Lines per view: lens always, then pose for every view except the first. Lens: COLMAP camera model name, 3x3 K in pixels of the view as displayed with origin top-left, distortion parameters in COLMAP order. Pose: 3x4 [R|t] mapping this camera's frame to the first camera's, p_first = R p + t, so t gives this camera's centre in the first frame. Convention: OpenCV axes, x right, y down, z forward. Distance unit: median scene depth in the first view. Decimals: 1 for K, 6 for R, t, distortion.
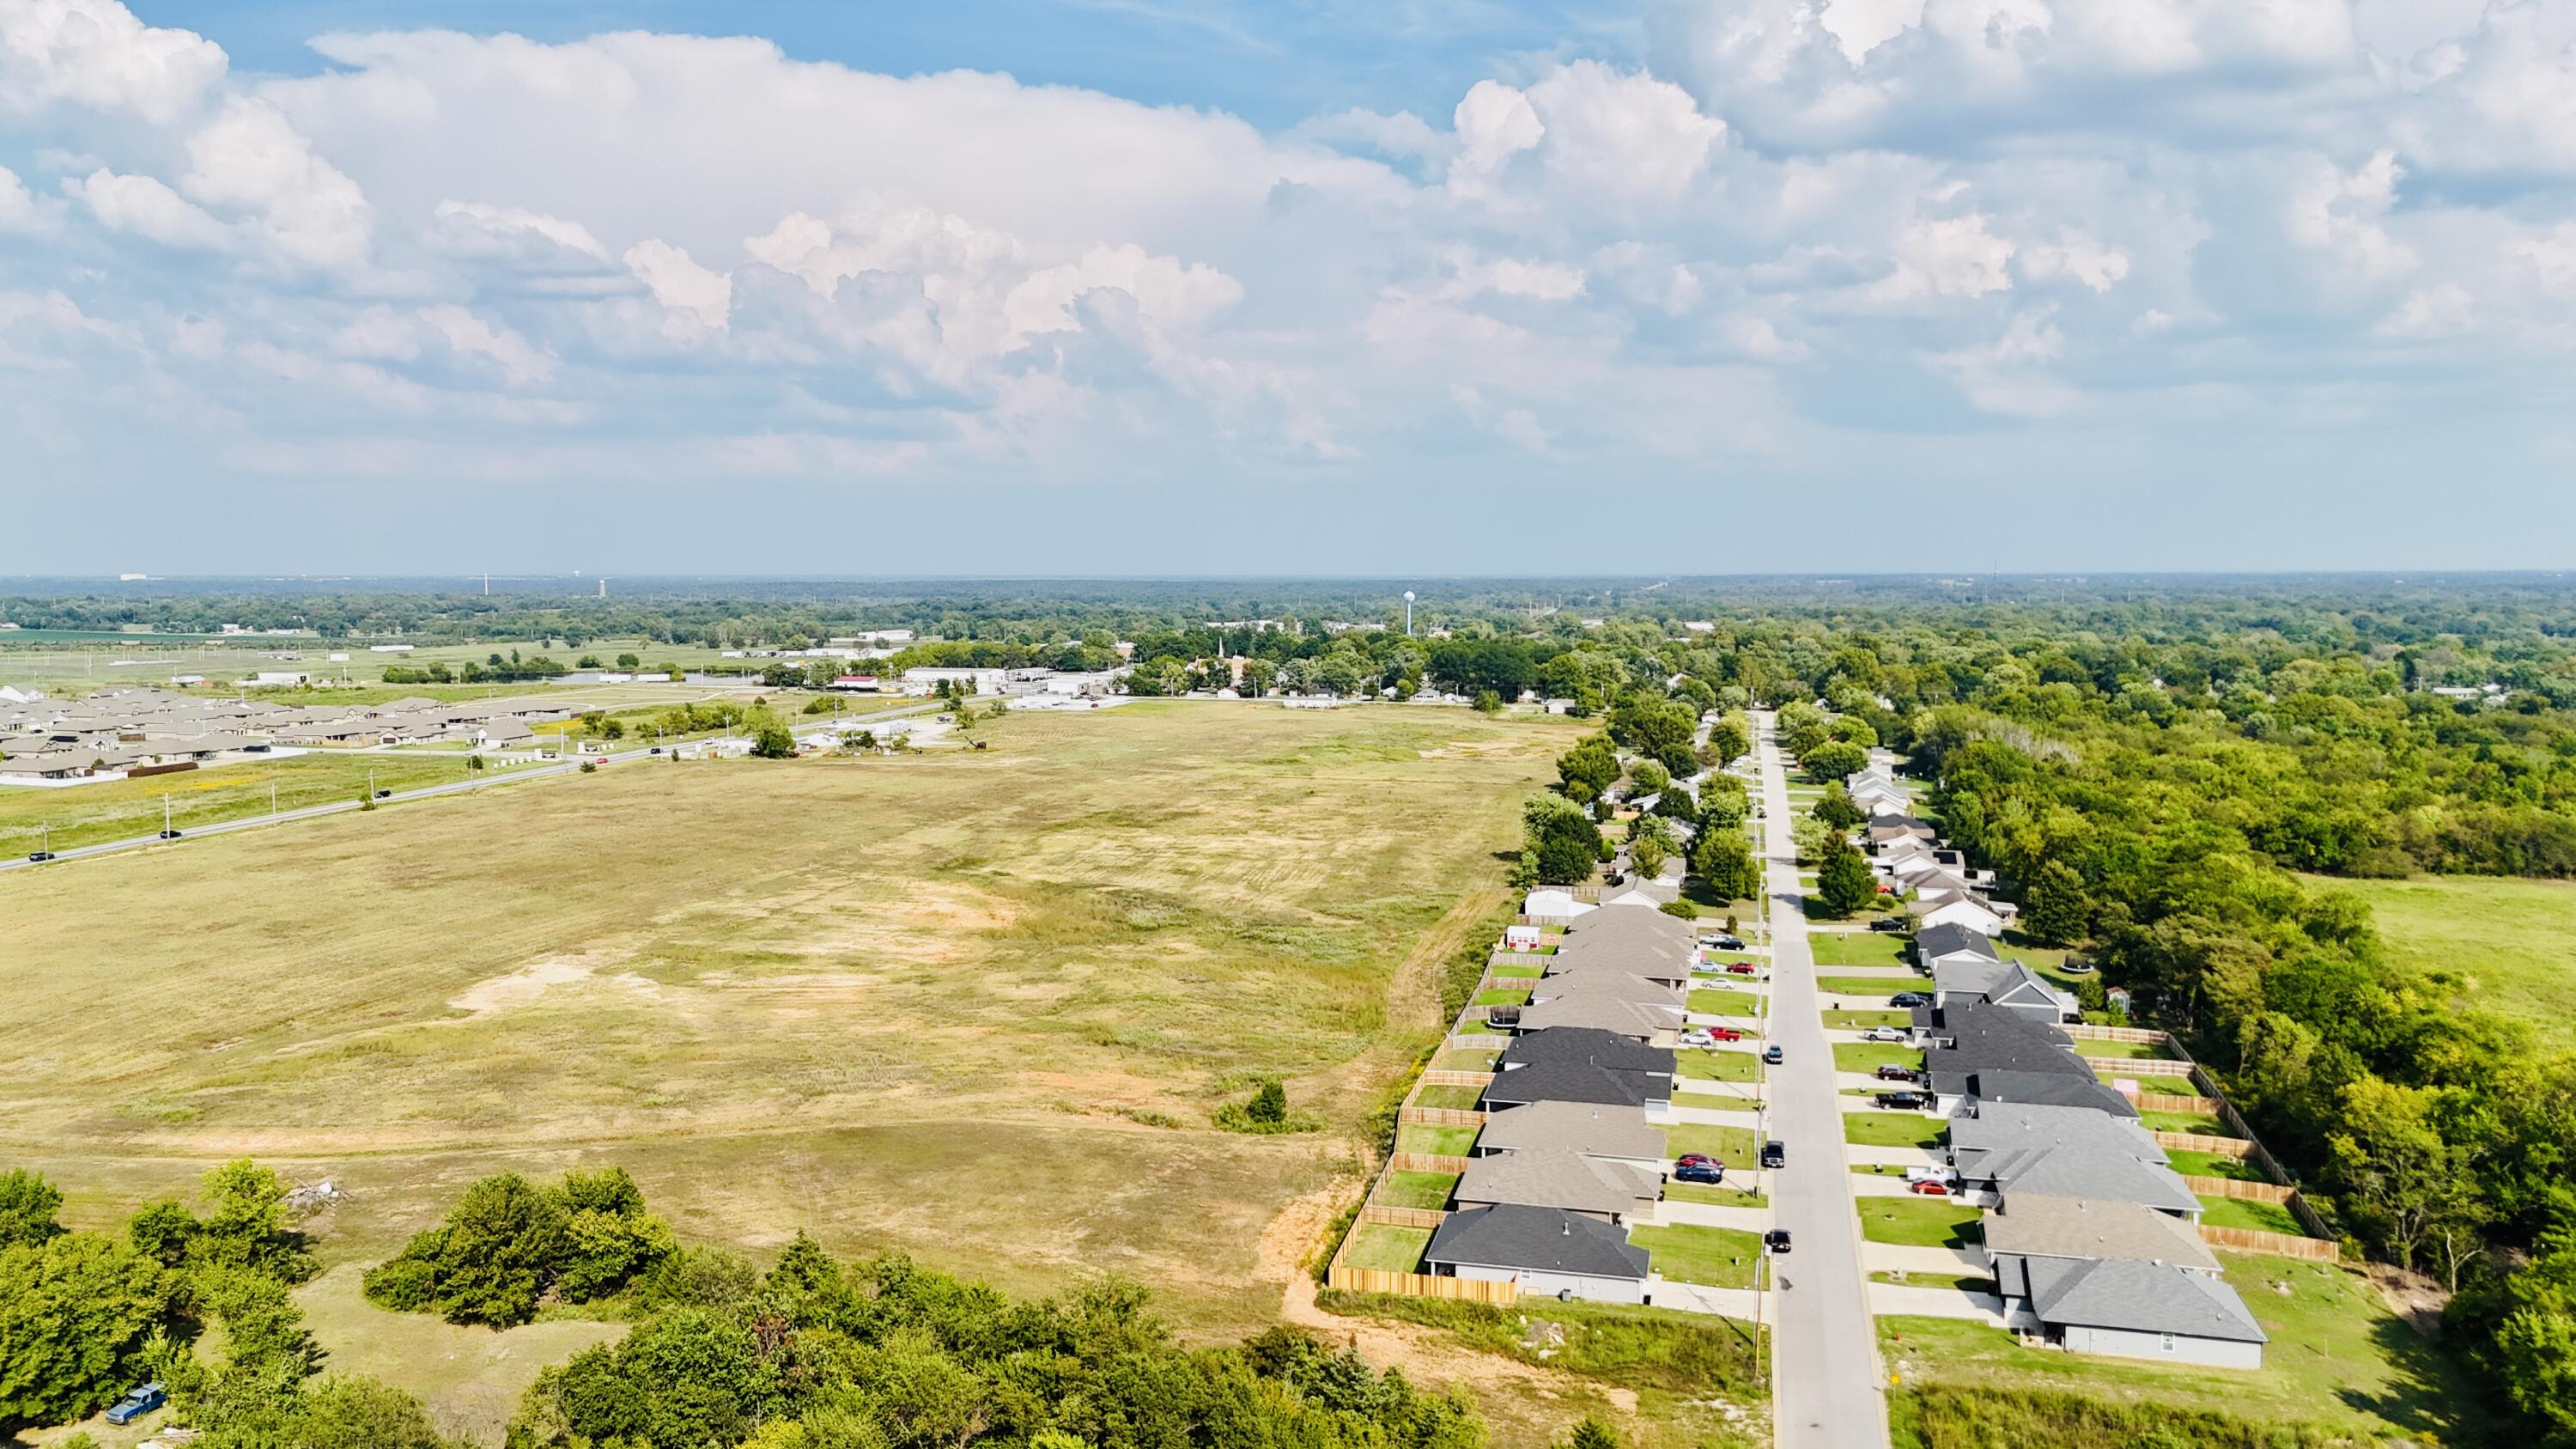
lens RADIAL K [[1893.4, 0, 1294.1], [0, 1893.4, 716.9], [0, 0, 1]] dist [0.090553, -0.094252]
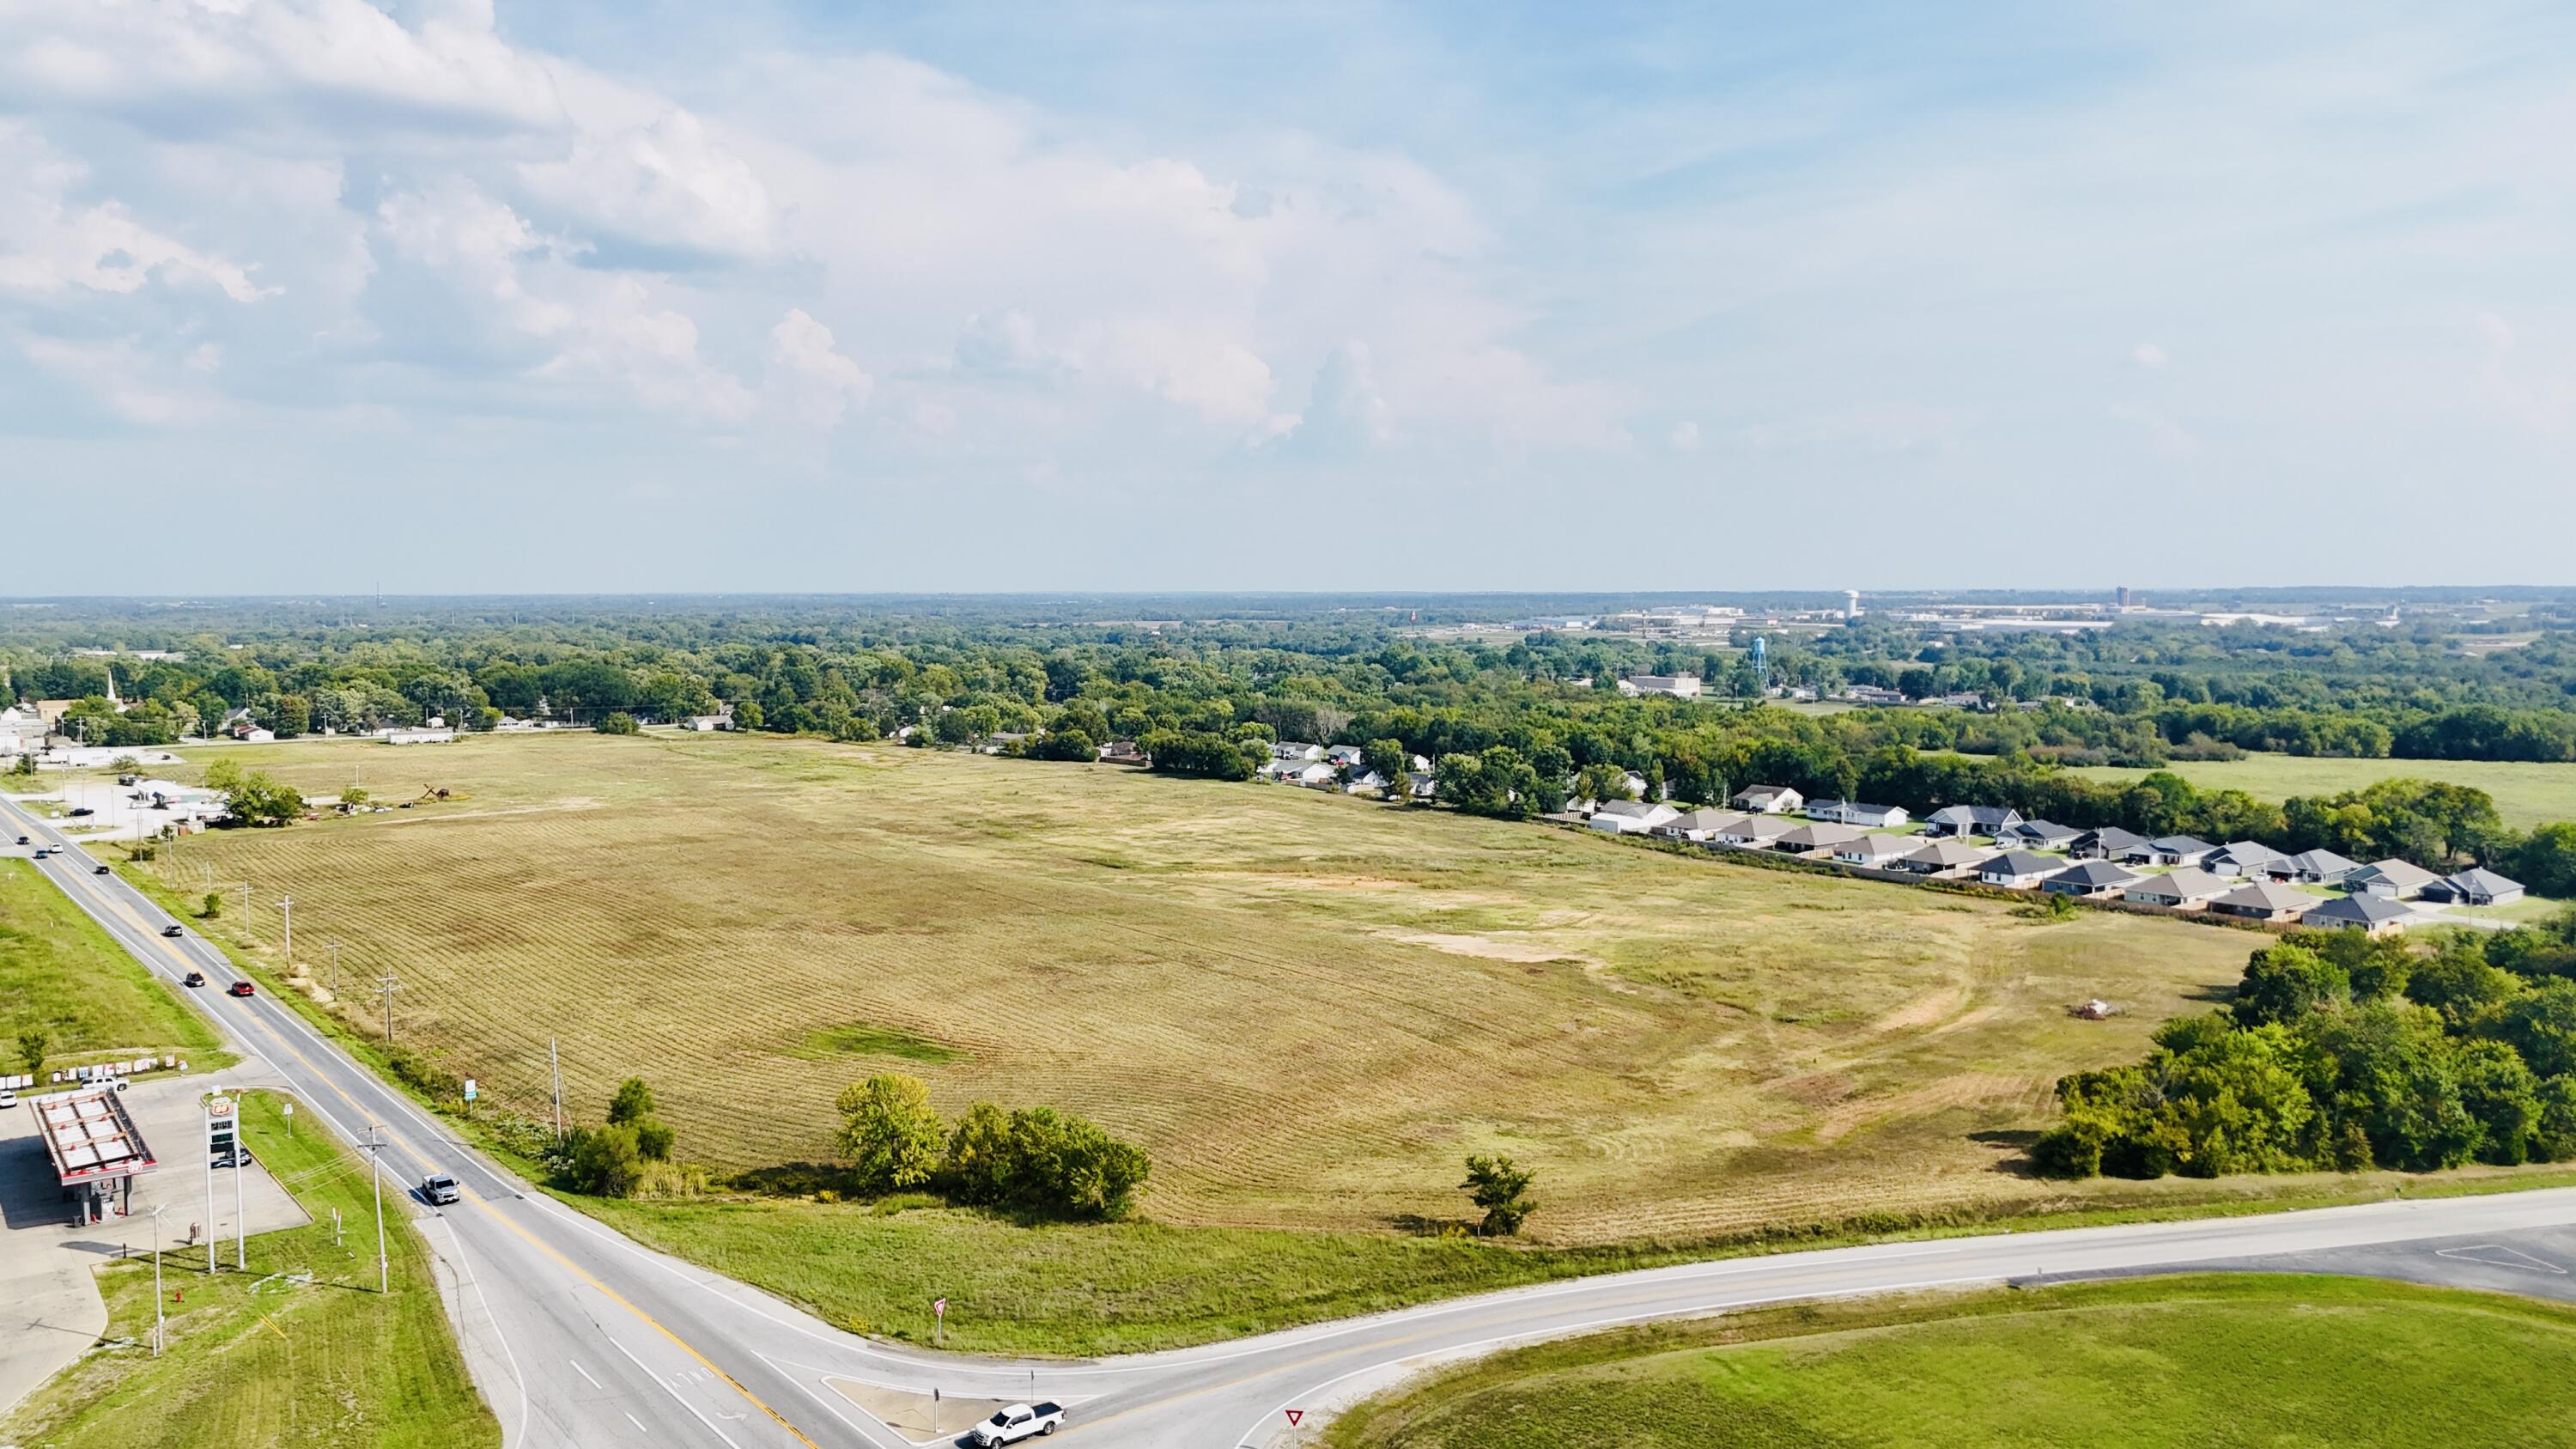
lens RADIAL K [[1895.3, 0, 1283.4], [0, 1895.3, 727.3], [0, 0, 1]] dist [0.069165, -0.067633]
pose [[0.623332, -0.057526, 0.779838, -0.411916], [0.062956, 0.997745, 0.023279, -0.007183], [-0.779419, 0.034585, 0.625548, 0.128206]]
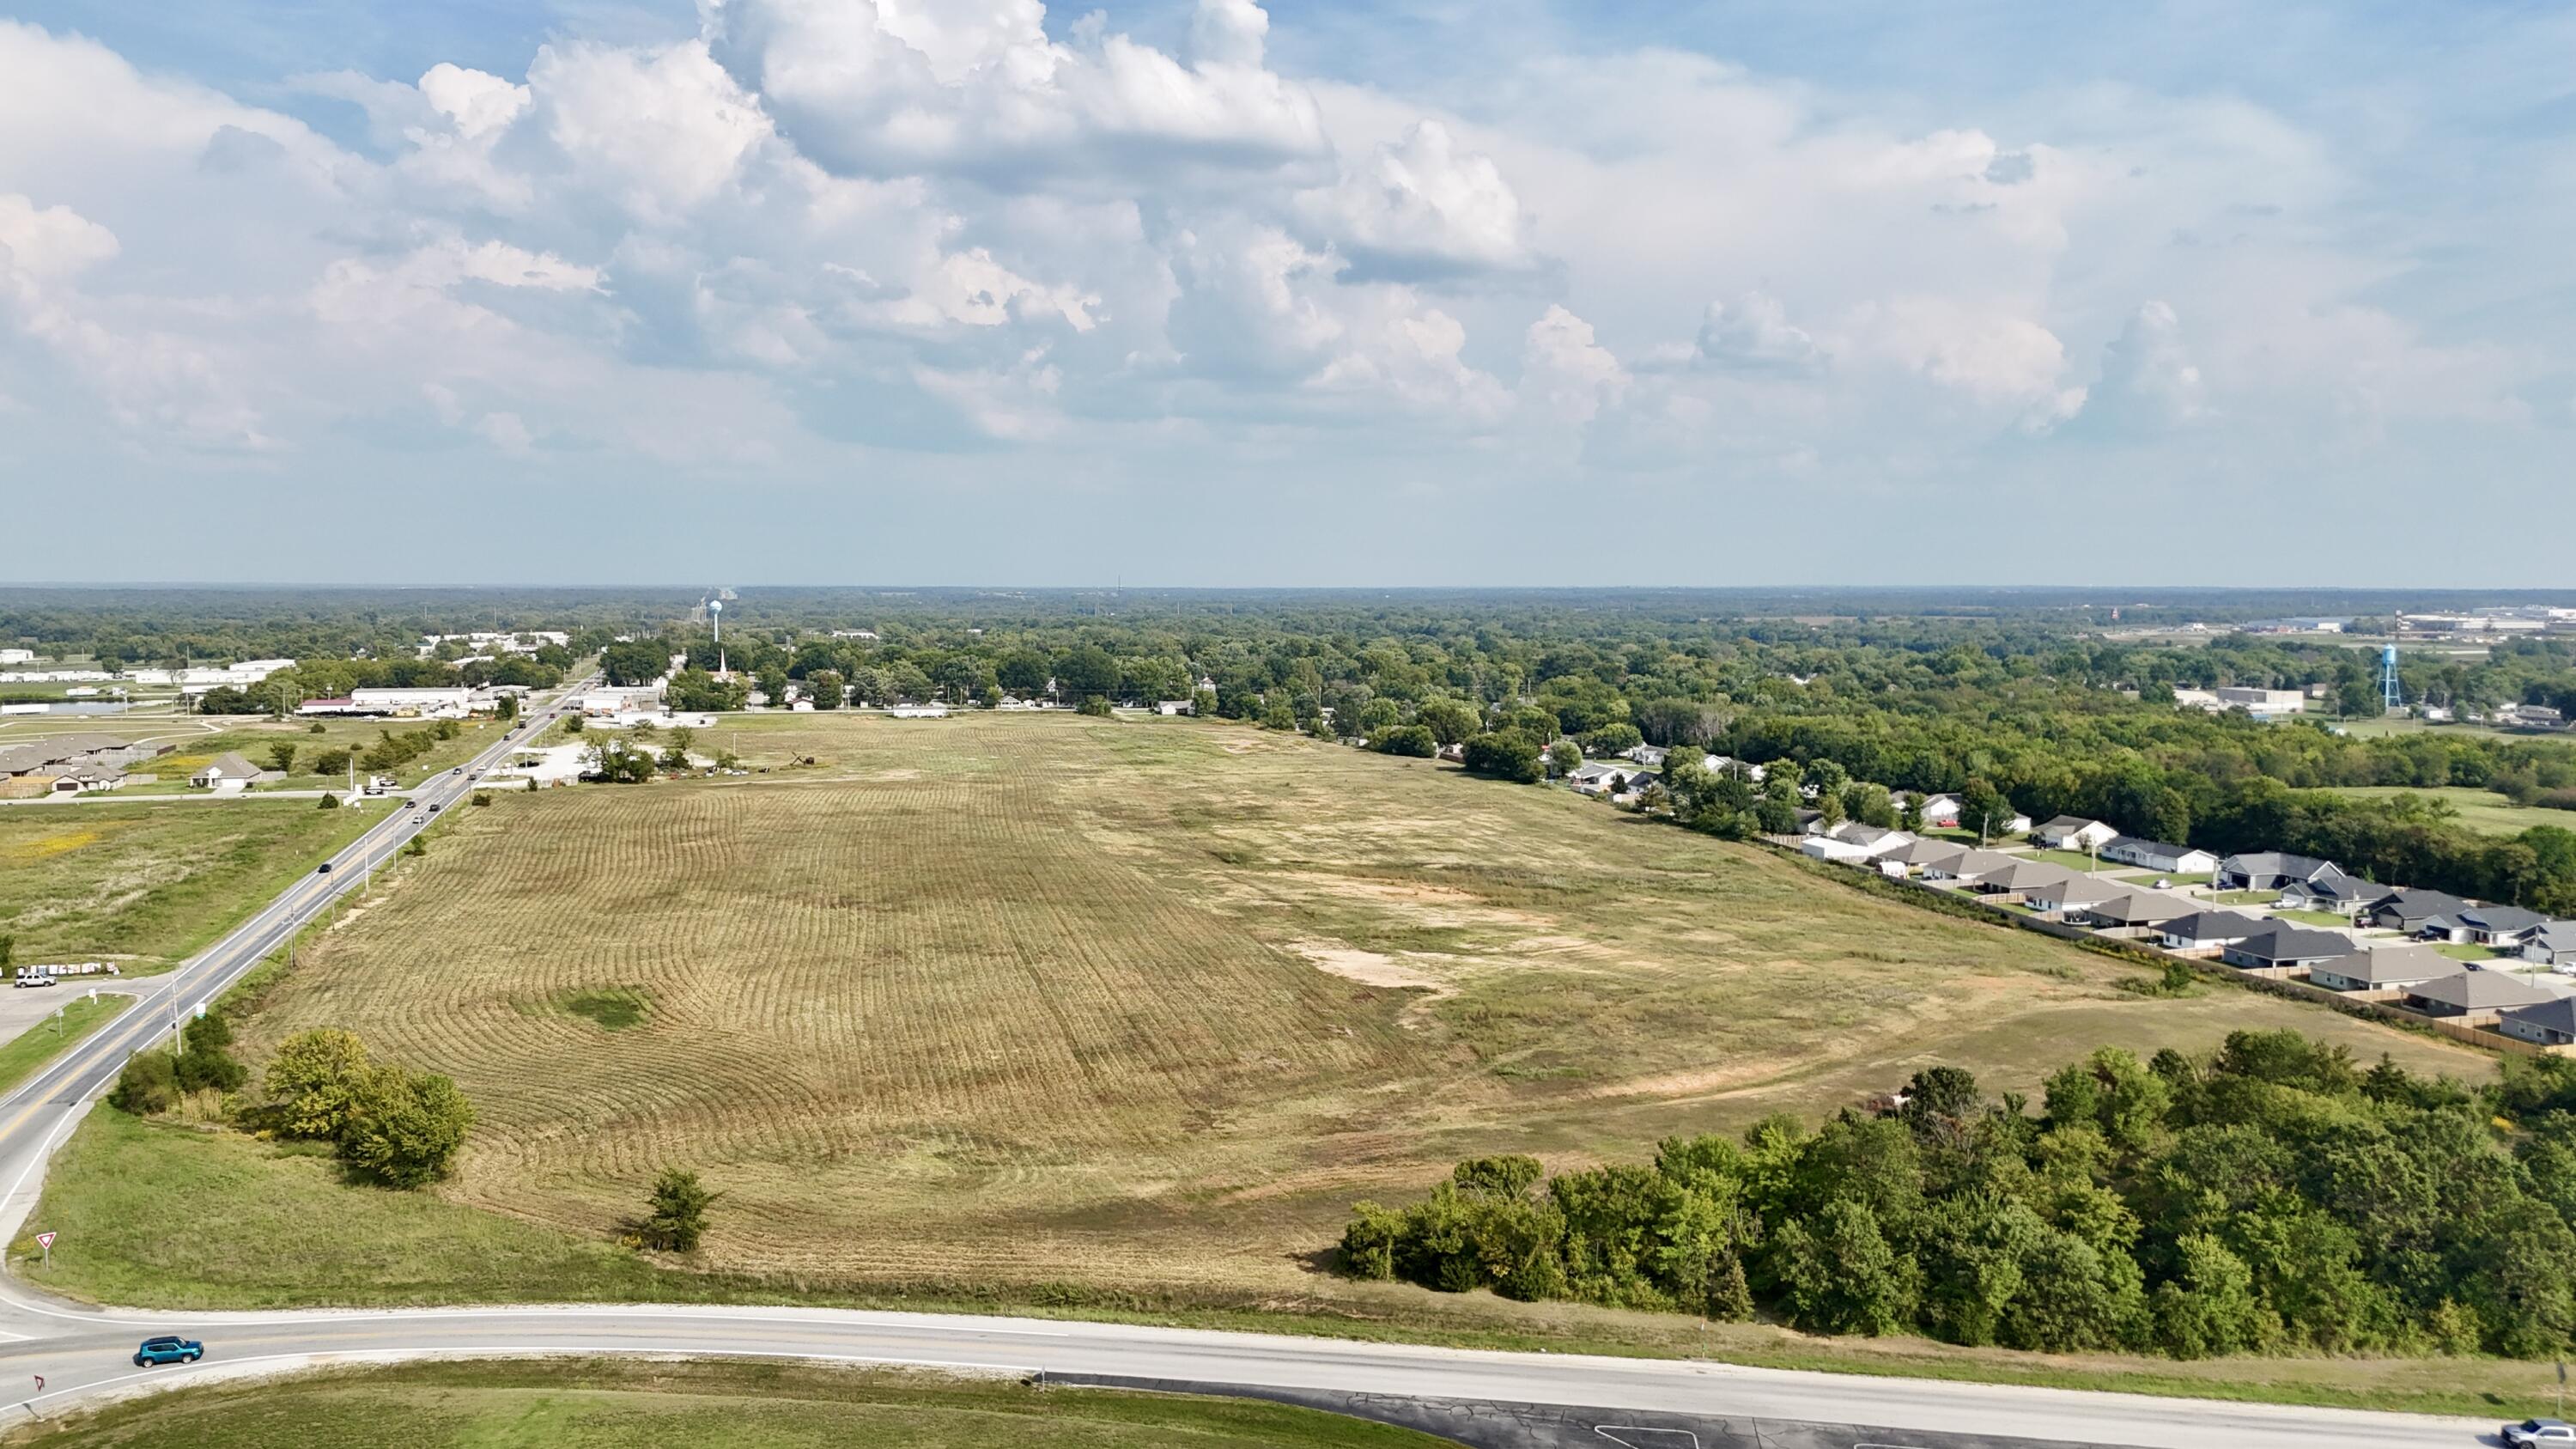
lens RADIAL K [[1892.4, 0, 1285.9], [0, 1892.4, 734.2], [0, 0, 1]] dist [0.074268, -0.088212]
pose [[0.873573, -0.034785, 0.485449, -0.289876], [0.033472, 0.999375, 0.011377, -0.000865], [-0.485541, 0.006310, 0.874191, 0.042269]]
